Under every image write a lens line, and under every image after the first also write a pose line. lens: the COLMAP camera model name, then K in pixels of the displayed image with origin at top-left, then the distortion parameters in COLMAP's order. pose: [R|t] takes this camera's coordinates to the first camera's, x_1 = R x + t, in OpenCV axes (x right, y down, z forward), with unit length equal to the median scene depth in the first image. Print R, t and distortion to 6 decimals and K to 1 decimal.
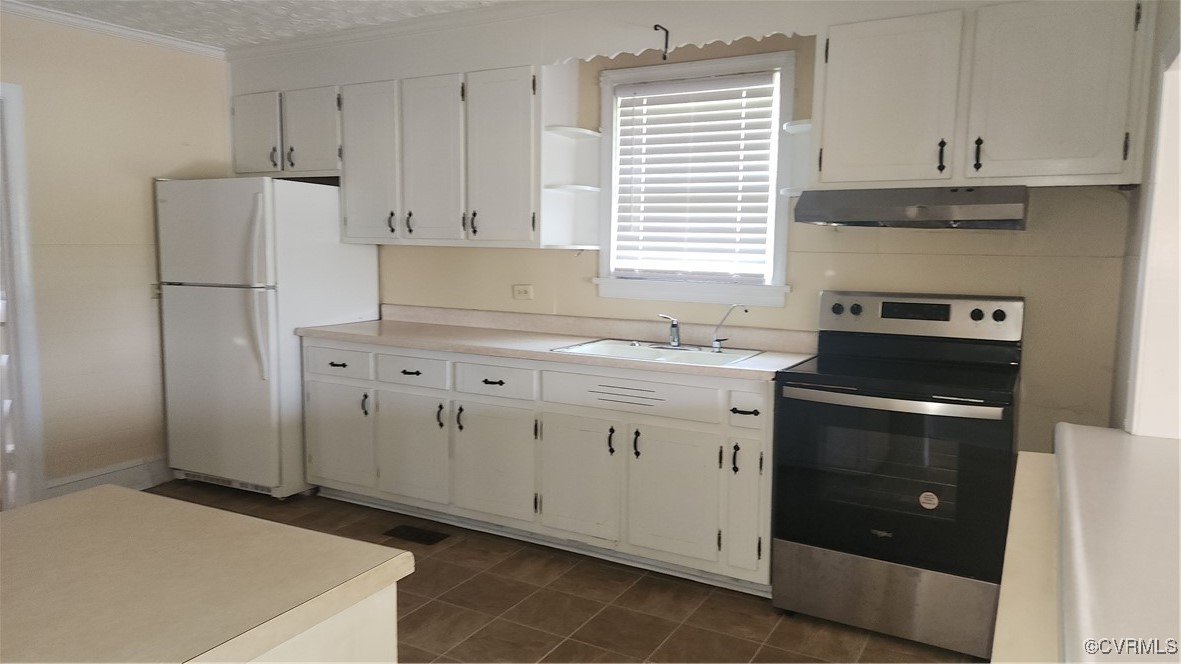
lens RADIAL K [[791.0, 0, 594.9], [0, 791.0, 329.6], [0, 0, 1]] dist [0.052857, -0.013969]
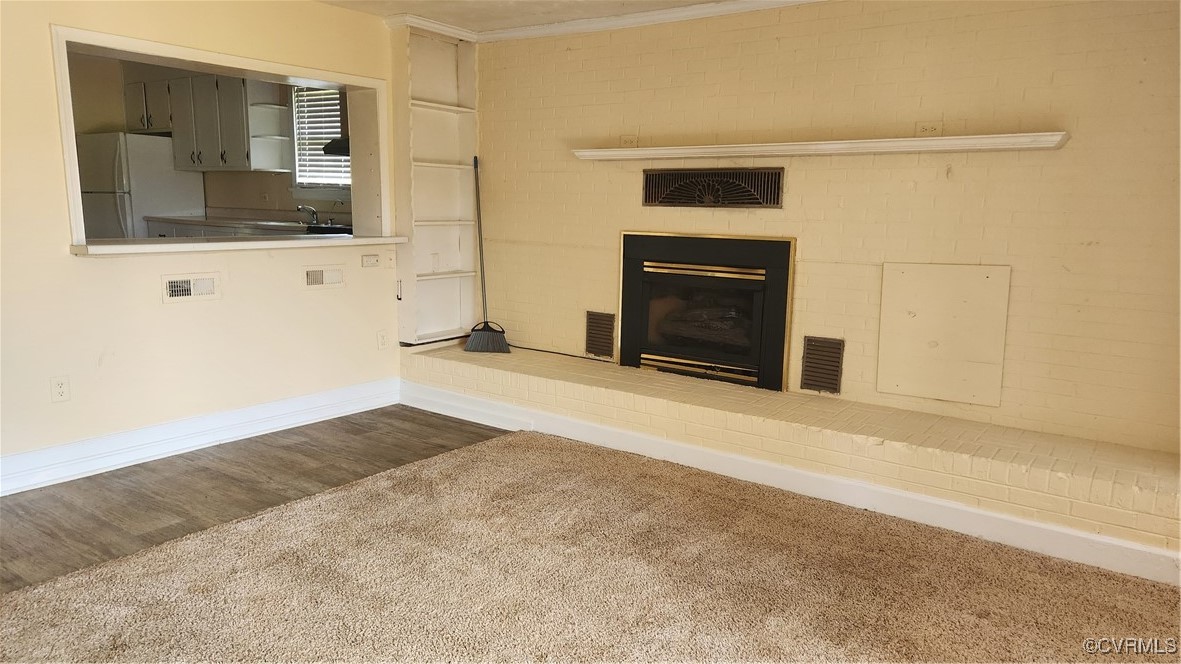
lens RADIAL K [[791.0, 0, 588.0], [0, 791.0, 333.3], [0, 0, 1]] dist [0.052857, -0.013969]
pose [[0.992743, 0.020193, -0.118548, 0.914772], [-0.013262, 0.998172, 0.058971, 0.153103], [0.119522, -0.056971, 0.991196, -0.764152]]
